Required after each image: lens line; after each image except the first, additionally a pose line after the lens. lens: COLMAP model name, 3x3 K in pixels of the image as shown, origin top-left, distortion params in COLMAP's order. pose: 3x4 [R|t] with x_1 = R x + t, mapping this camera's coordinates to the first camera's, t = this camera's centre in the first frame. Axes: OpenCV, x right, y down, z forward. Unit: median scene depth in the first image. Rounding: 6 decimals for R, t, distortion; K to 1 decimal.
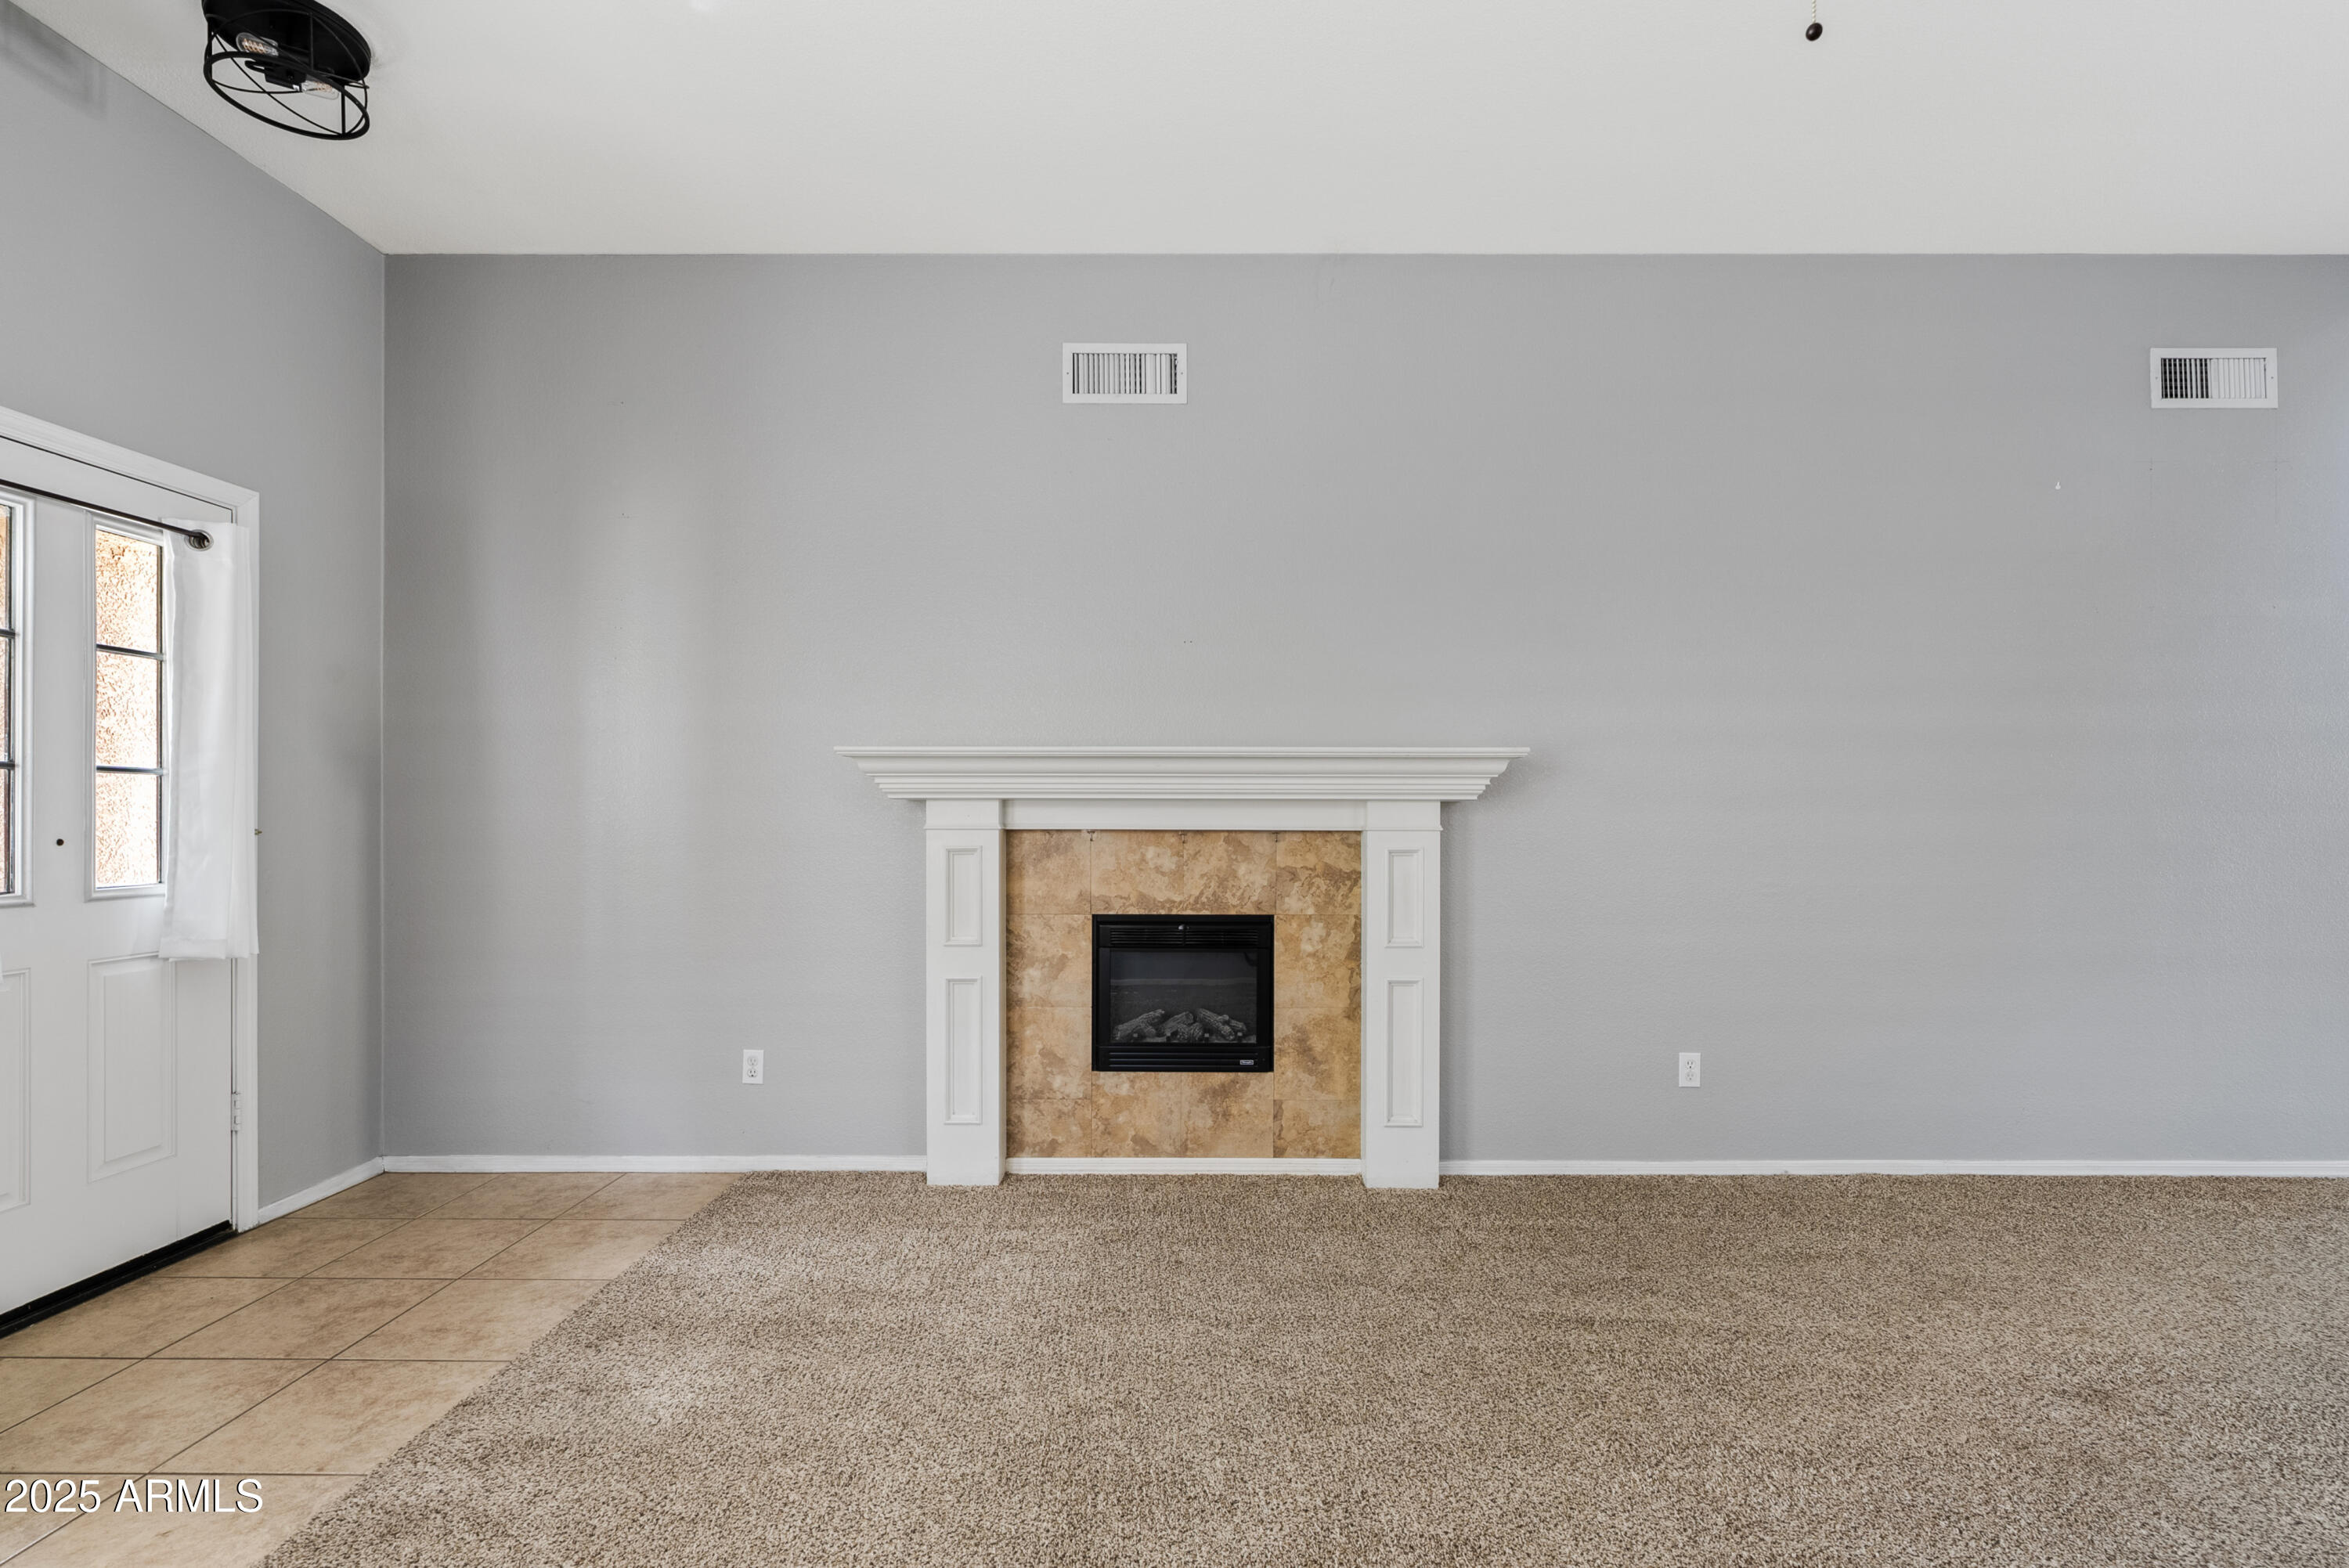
lens RADIAL K [[1089.5, 0, 1186.9], [0, 1089.5, 801.4], [0, 0, 1]] dist [-0.013122, -0.000082]
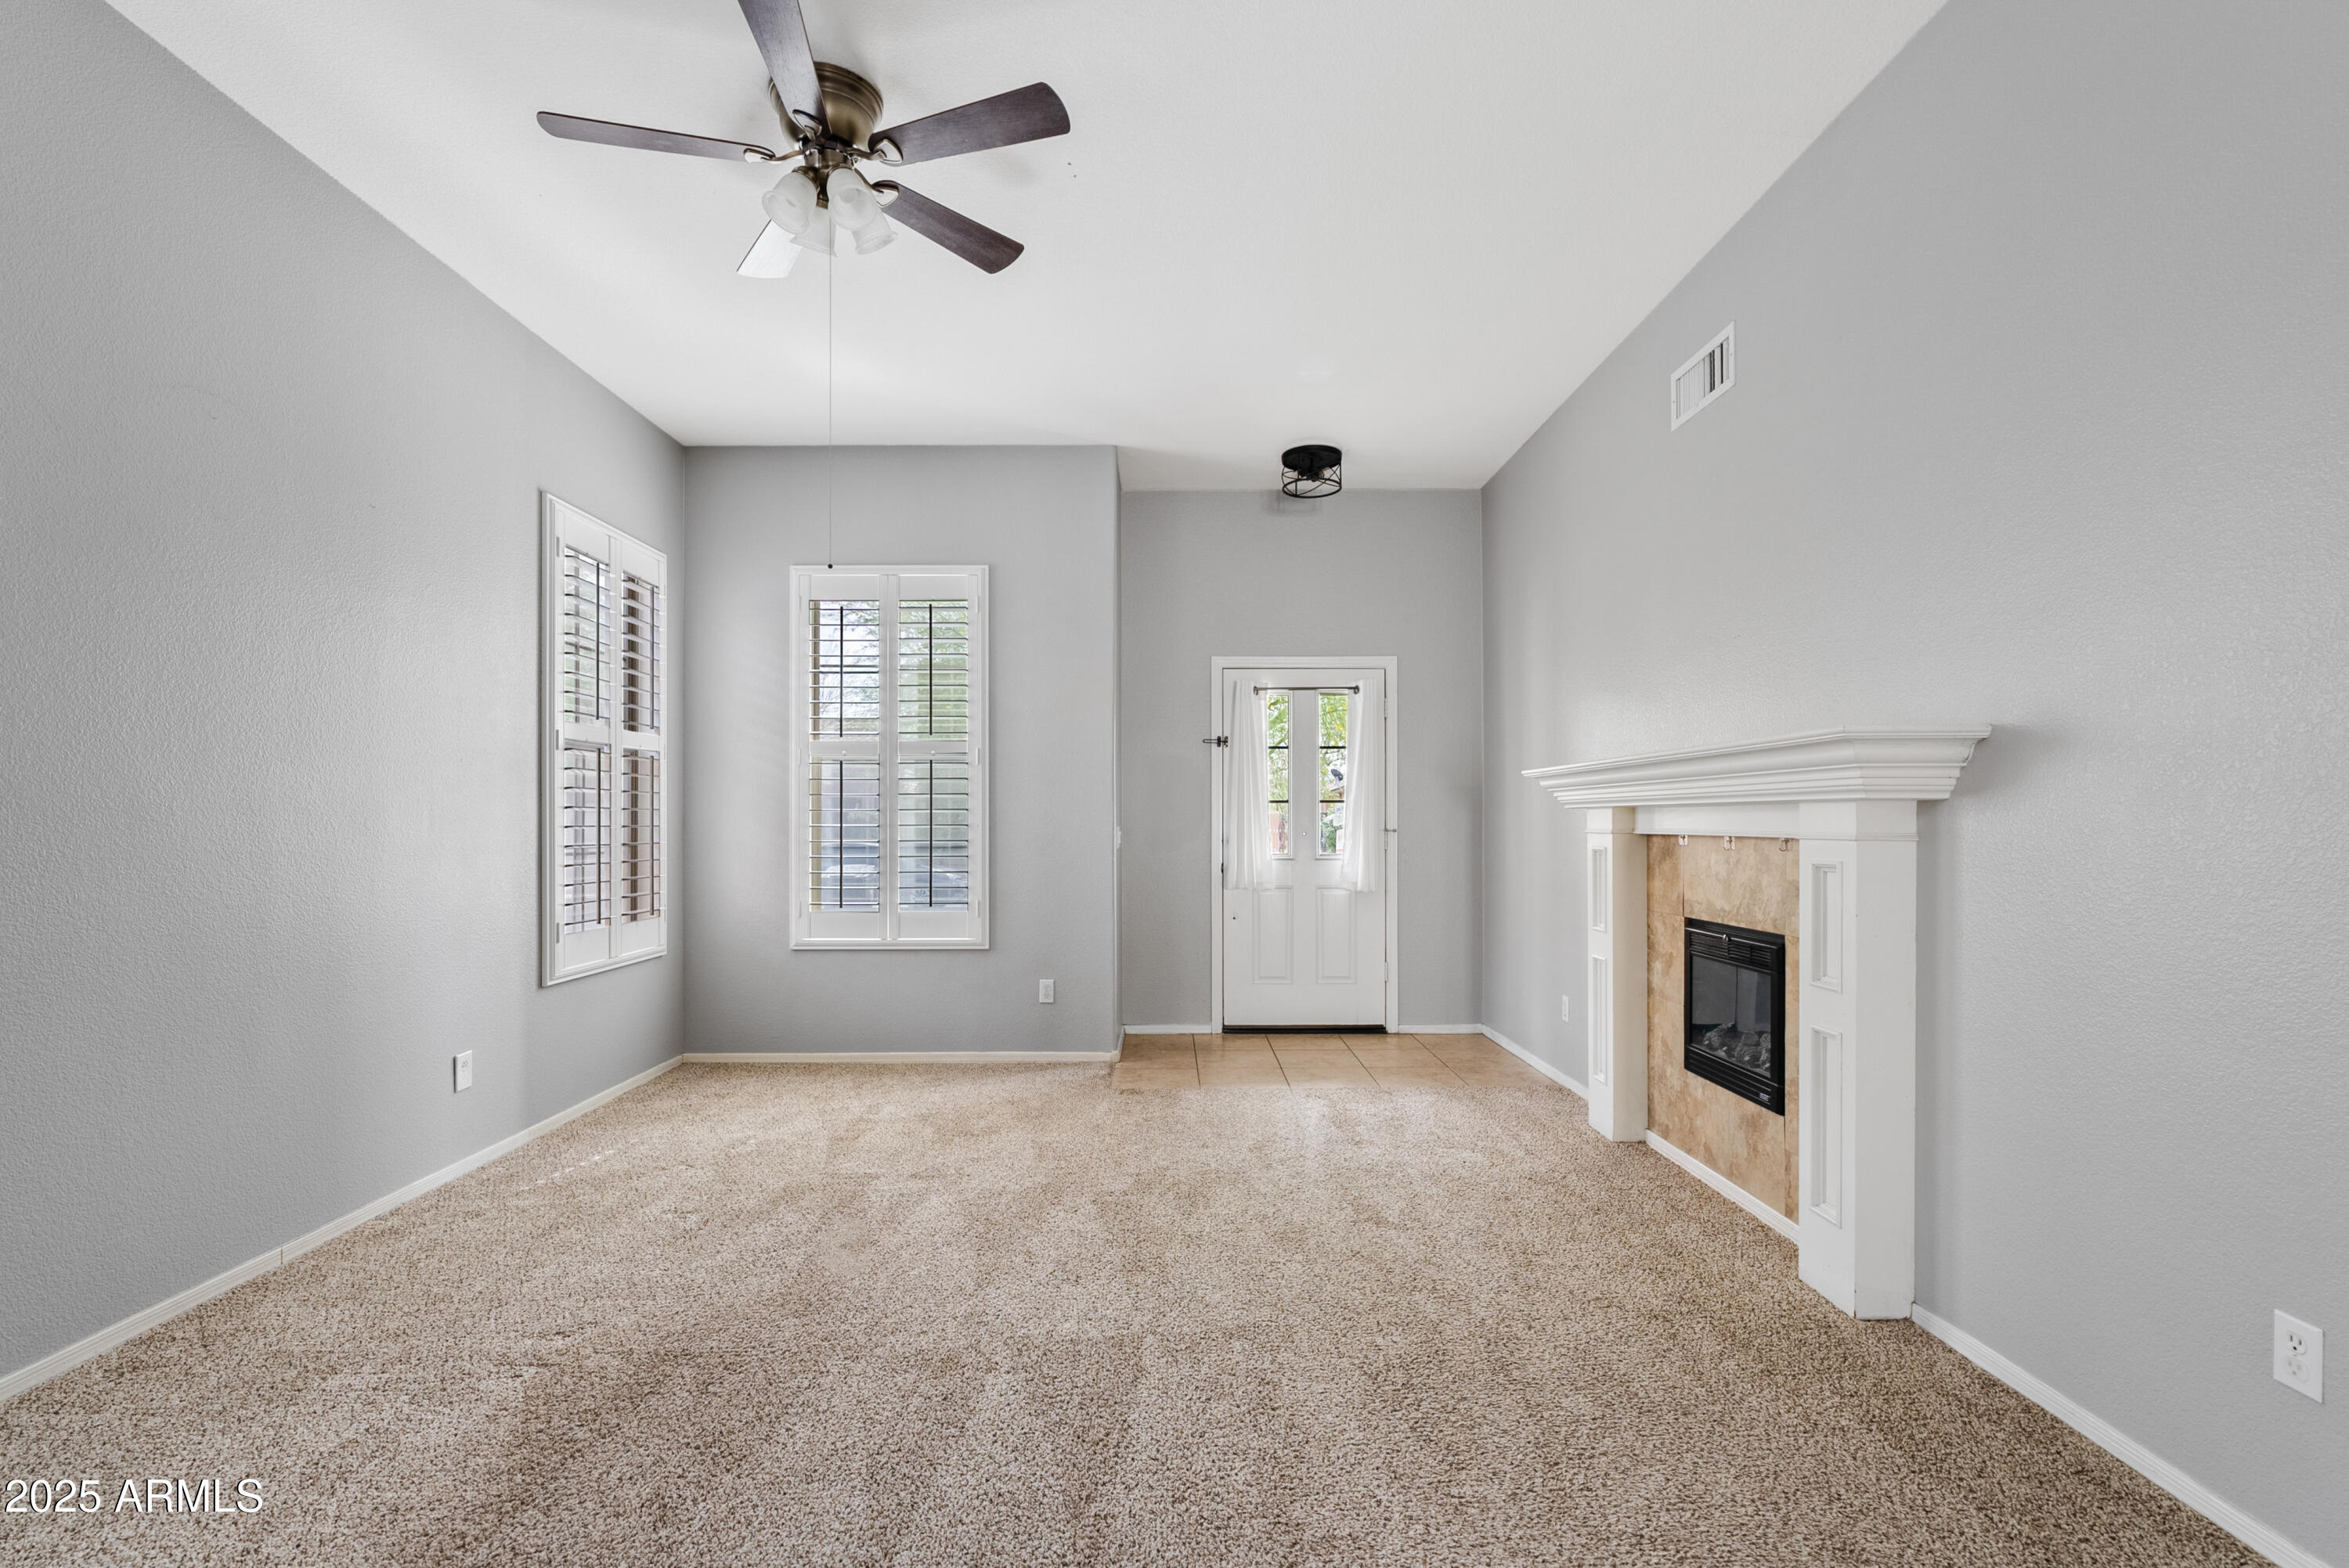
lens RADIAL K [[1089.5, 0, 1184.9], [0, 1089.5, 798.4], [0, 0, 1]] dist [-0.013122, -0.000082]
pose [[0.007569, -0.022237, -0.999724, 0.945718], [0.009687, 0.999707, -0.022163, 0.009468], [0.999924, -0.009516, 0.007782, 0.518627]]
